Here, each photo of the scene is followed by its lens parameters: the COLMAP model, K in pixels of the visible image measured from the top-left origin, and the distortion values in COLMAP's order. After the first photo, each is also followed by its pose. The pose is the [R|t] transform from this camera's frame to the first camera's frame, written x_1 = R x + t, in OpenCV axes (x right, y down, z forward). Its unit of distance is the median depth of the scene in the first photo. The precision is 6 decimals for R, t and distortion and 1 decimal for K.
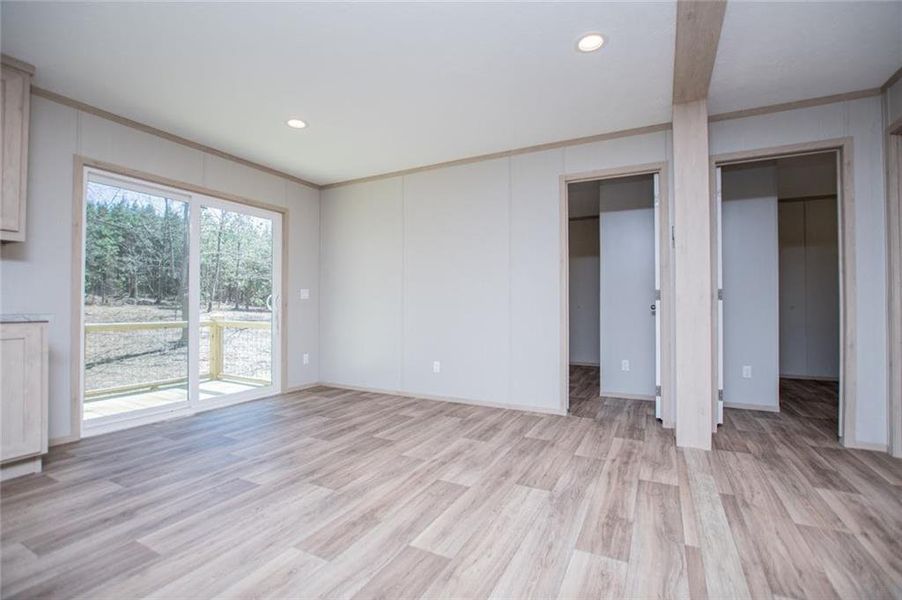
lens RADIAL K [[405.3, 0, 455.3], [0, 405.3, 301.8], [0, 0, 1]] dist [-0.024681, 0.001440]
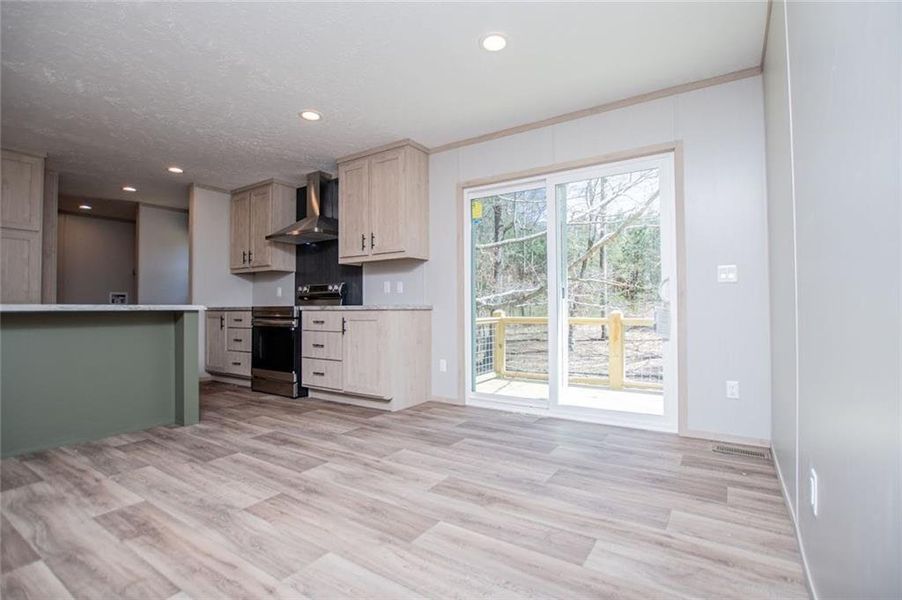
lens RADIAL K [[420.5, 0, 468.4], [0, 420.5, 298.2], [0, 0, 1]] dist [-0.025362, 0.000638]
pose [[-0.091781, -0.023335, -0.995506, 0.366417], [0.016645, 0.999550, -0.024964, 0.037364], [0.995640, -0.018861, -0.091352, 1.064031]]
